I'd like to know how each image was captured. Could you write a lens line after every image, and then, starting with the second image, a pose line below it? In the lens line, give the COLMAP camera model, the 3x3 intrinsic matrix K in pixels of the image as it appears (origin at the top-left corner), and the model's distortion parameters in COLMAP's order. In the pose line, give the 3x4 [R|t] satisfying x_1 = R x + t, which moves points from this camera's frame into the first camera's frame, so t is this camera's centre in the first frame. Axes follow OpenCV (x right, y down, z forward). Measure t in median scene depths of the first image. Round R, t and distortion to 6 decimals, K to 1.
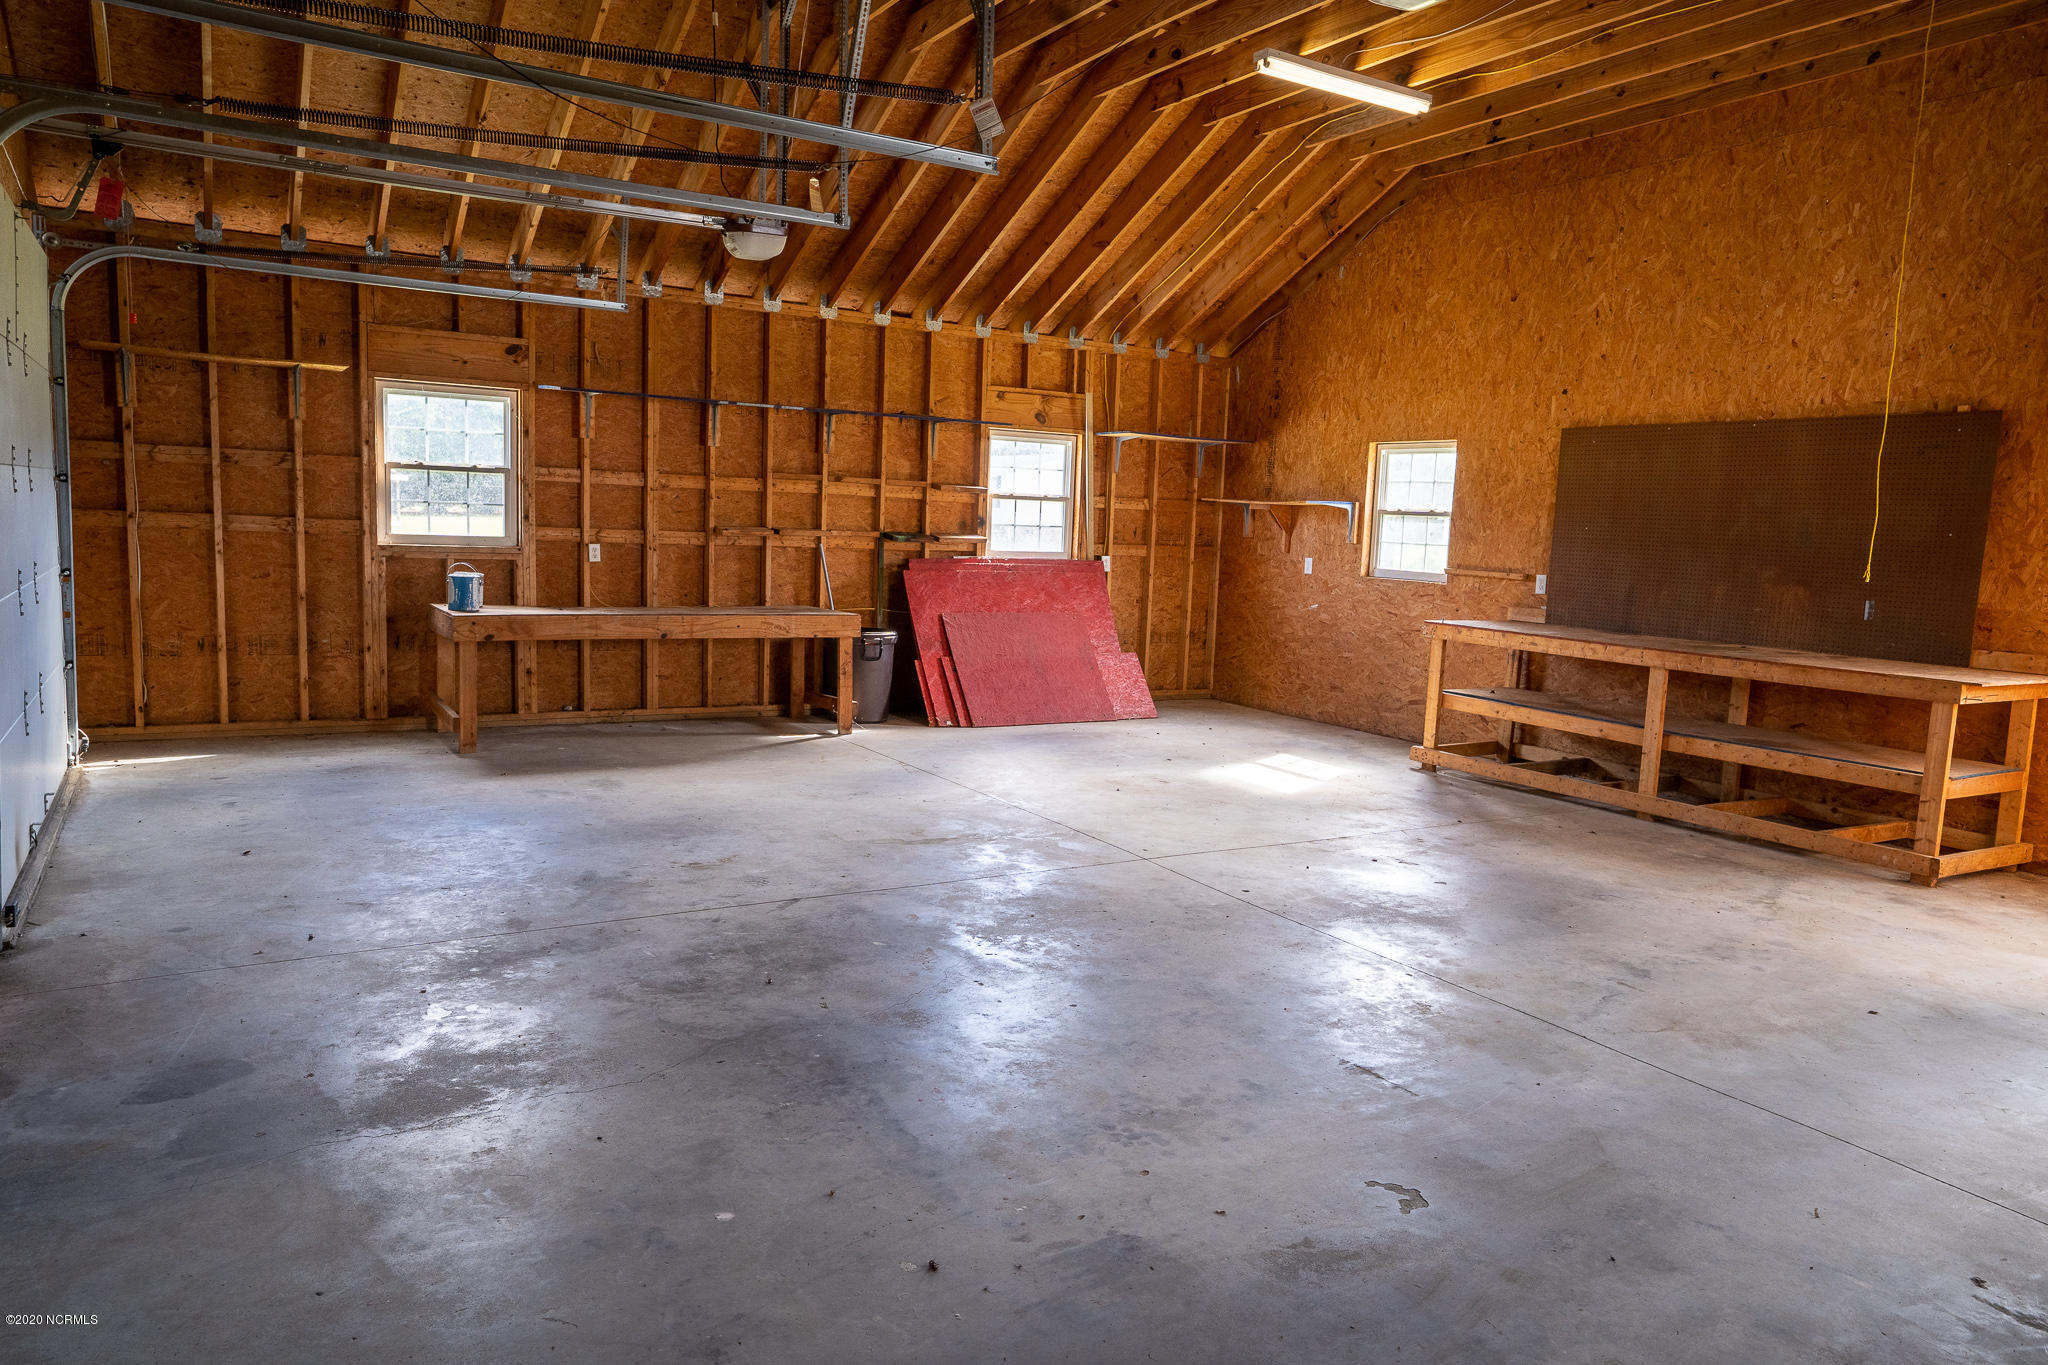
lens RADIAL K [[1389.2, 0, 1030.4], [0, 1389.2, 671.4], [0, 0, 1]] dist [-0.010795, 0.032887]
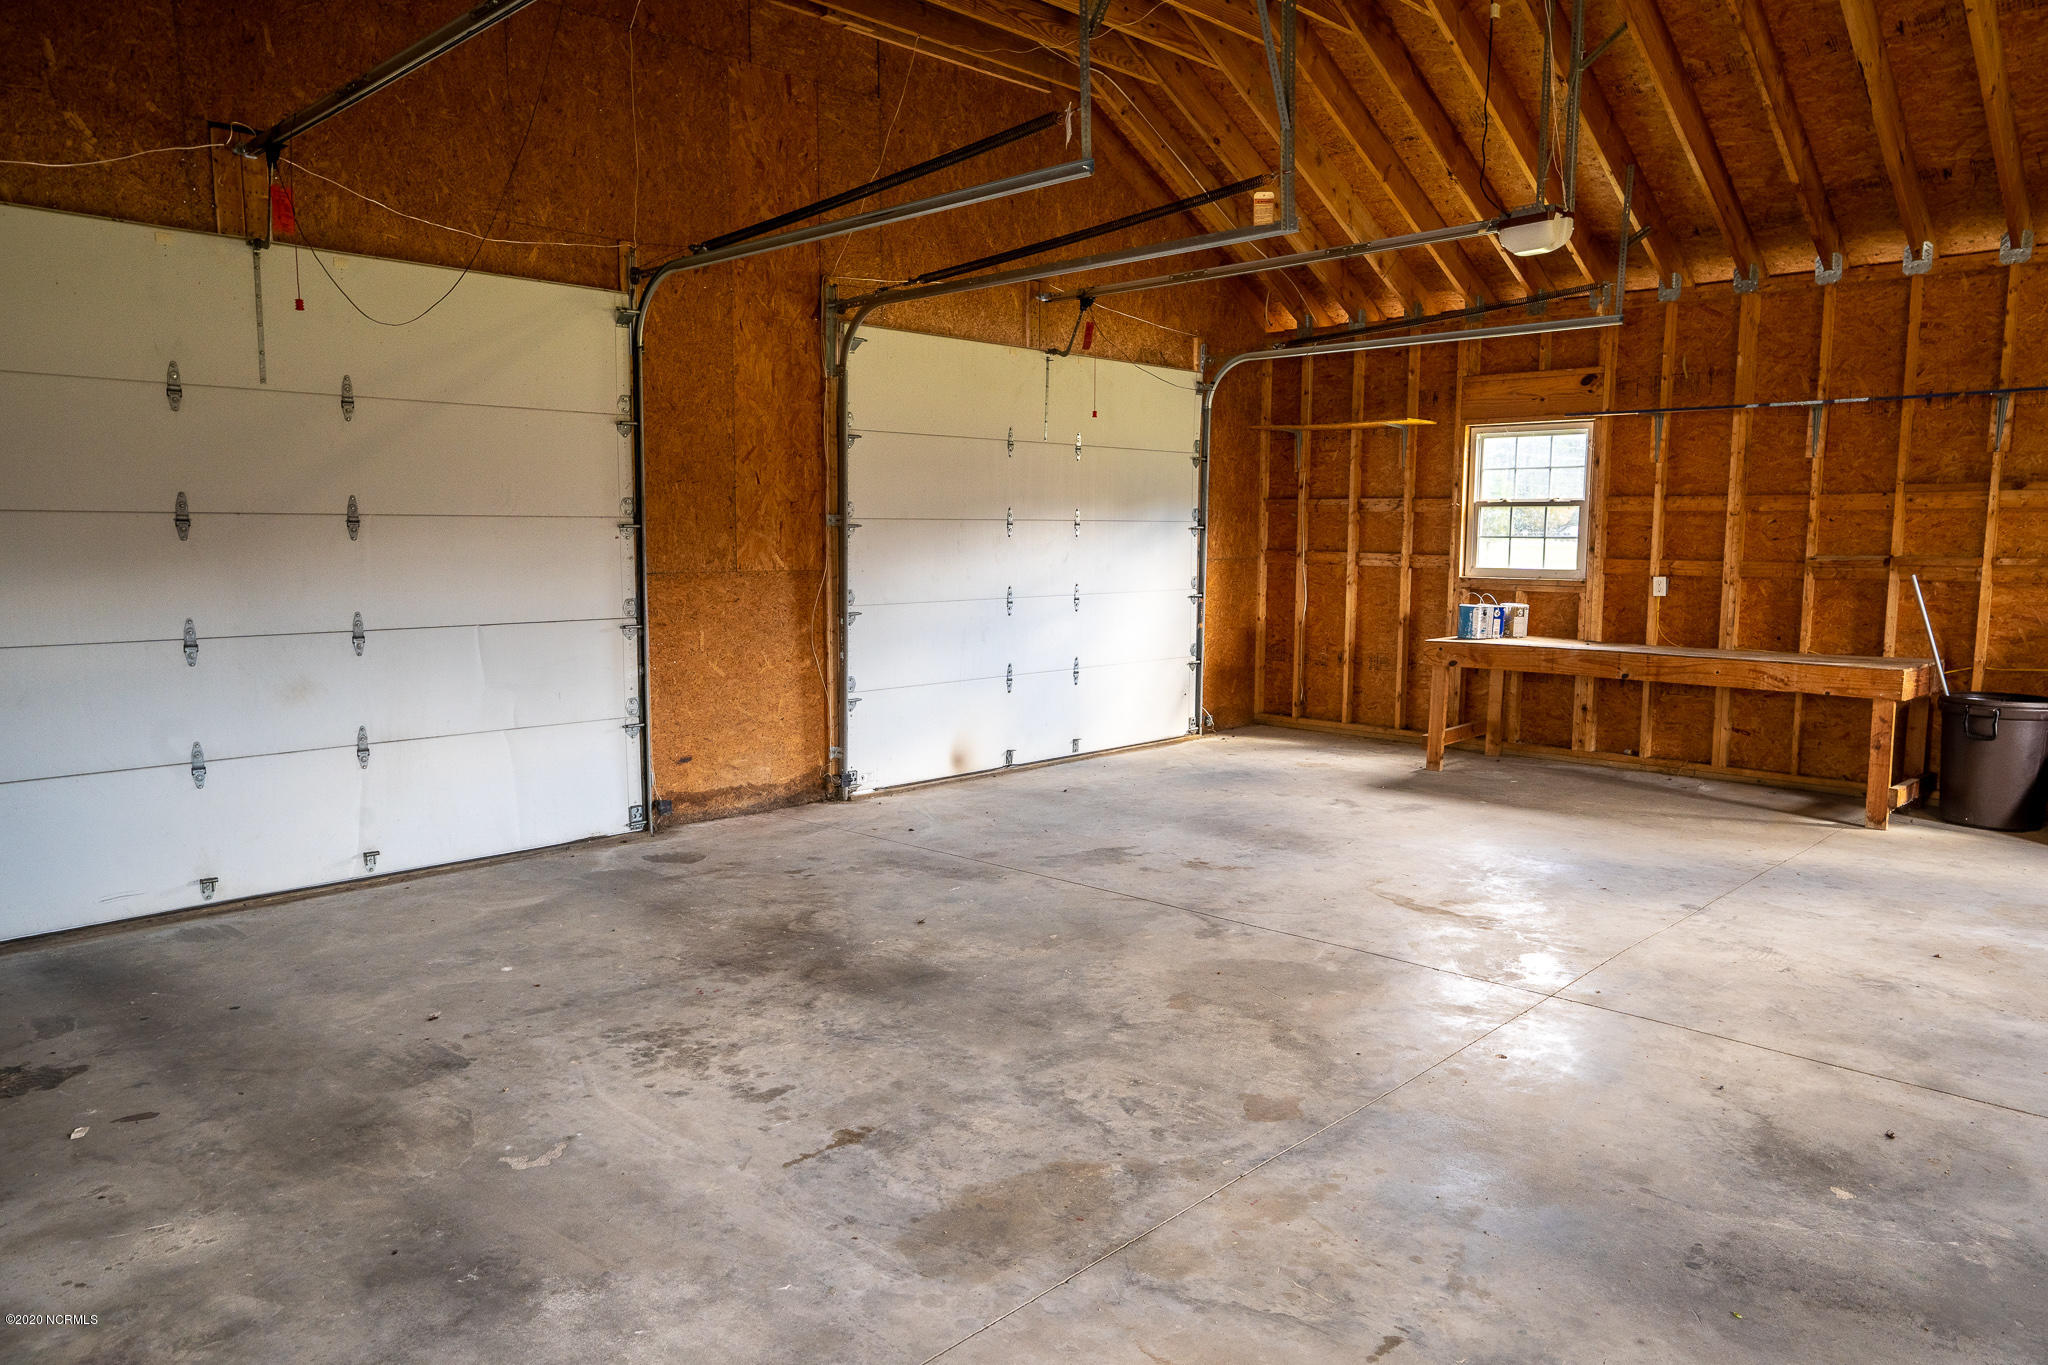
lens RADIAL K [[1377.2, 0, 1024.0], [0, 1377.2, 682.5], [0, 0, 1]] dist [0.018233, 0.003083]
pose [[0.257792, 0.068692, -0.963755, 0.497059], [-0.099464, 0.994057, 0.044247, -0.022602], [0.961067, 0.084452, 0.263093, 0.387104]]
